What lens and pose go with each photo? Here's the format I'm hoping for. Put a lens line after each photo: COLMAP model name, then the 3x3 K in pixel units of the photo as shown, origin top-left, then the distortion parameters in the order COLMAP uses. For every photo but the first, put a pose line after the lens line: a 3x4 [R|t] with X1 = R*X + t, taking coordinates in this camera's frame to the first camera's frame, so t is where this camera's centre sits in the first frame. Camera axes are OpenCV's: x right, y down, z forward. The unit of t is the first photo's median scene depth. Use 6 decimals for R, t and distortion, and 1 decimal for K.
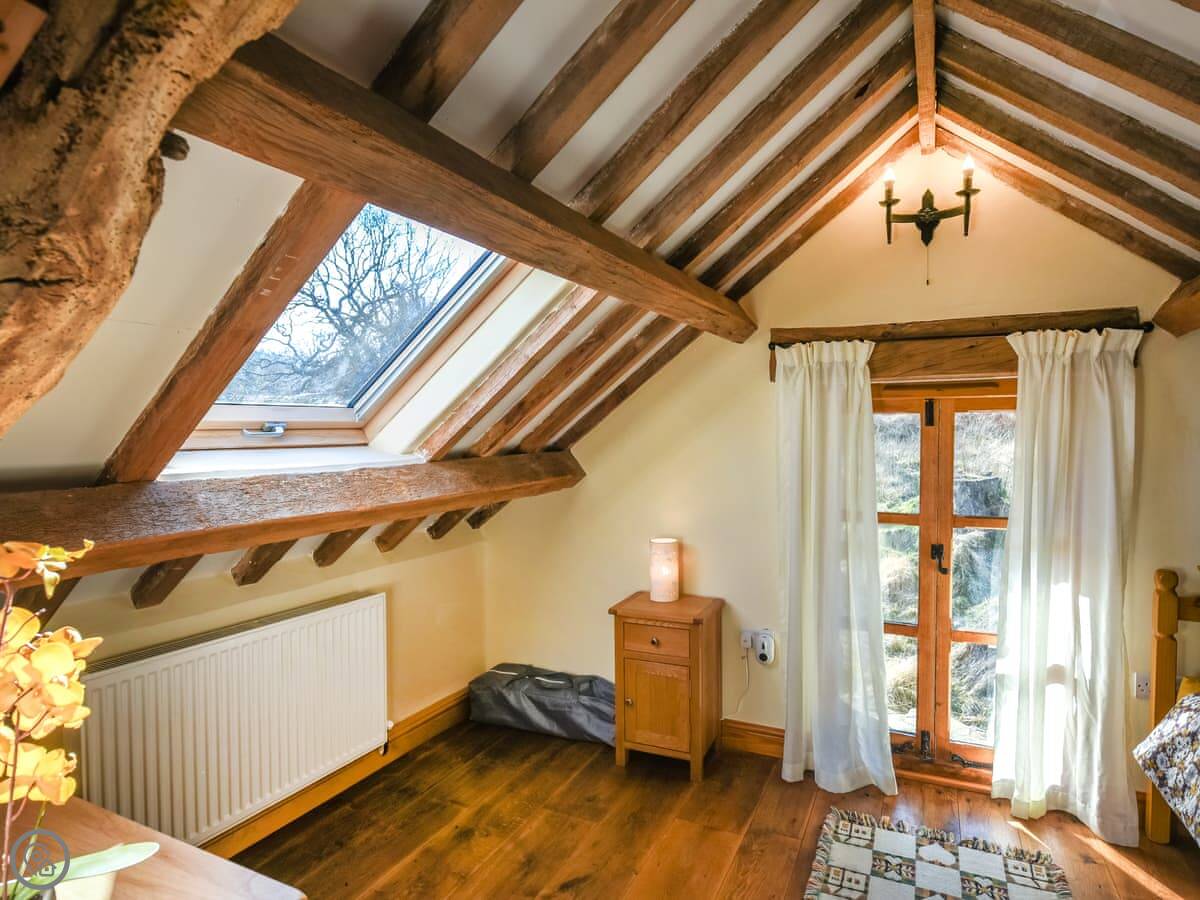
lens RADIAL K [[723.6, 0, 566.8], [0, 723.6, 457.4], [0, 0, 1]] dist [-0.003757, -0.001678]
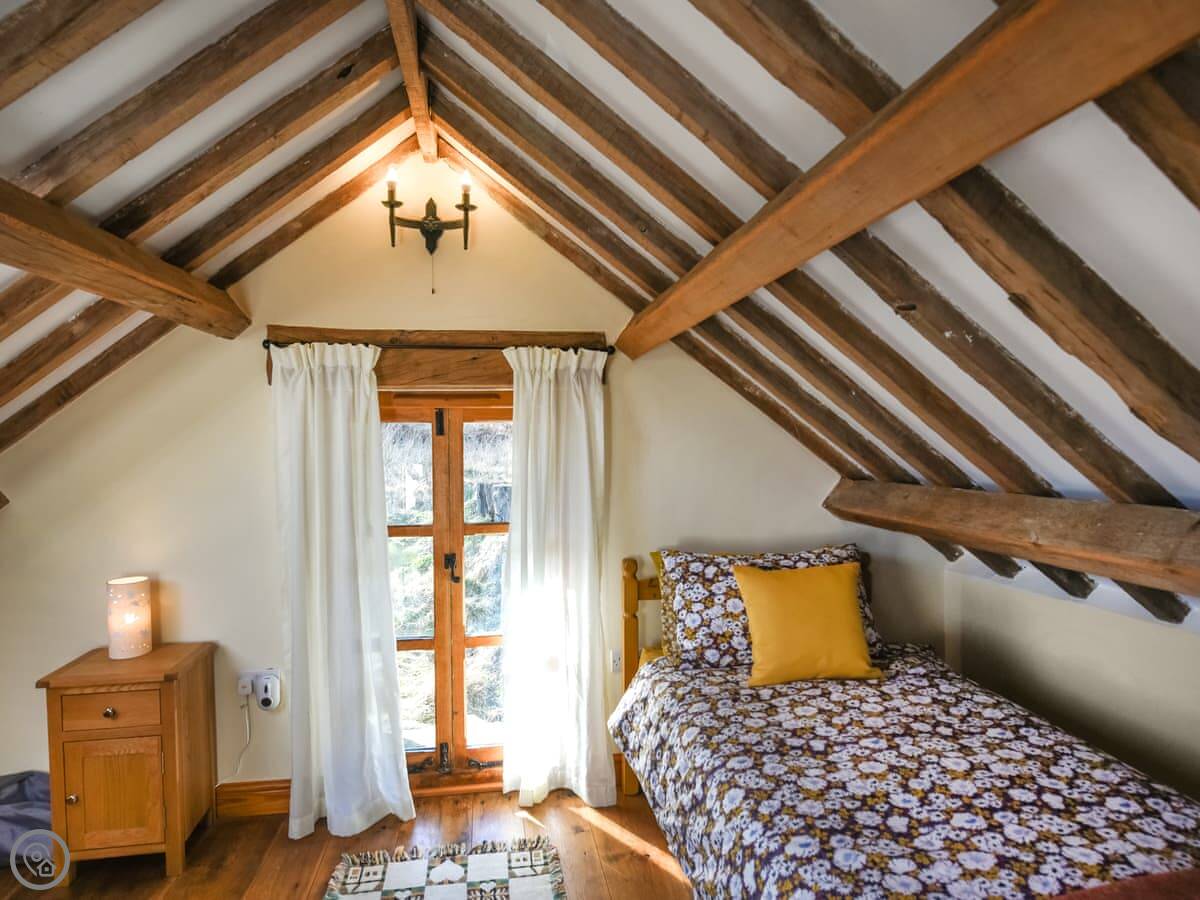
lens RADIAL K [[723.6, 0, 601.8], [0, 723.6, 455.8], [0, 0, 1]] dist [-0.003757, -0.001678]
pose [[0.820926, -0.016624, 0.570793, 0.120996], [0.025289, 0.999654, -0.007257, -0.003007], [-0.570474, 0.020393, 0.821062, 0.056104]]
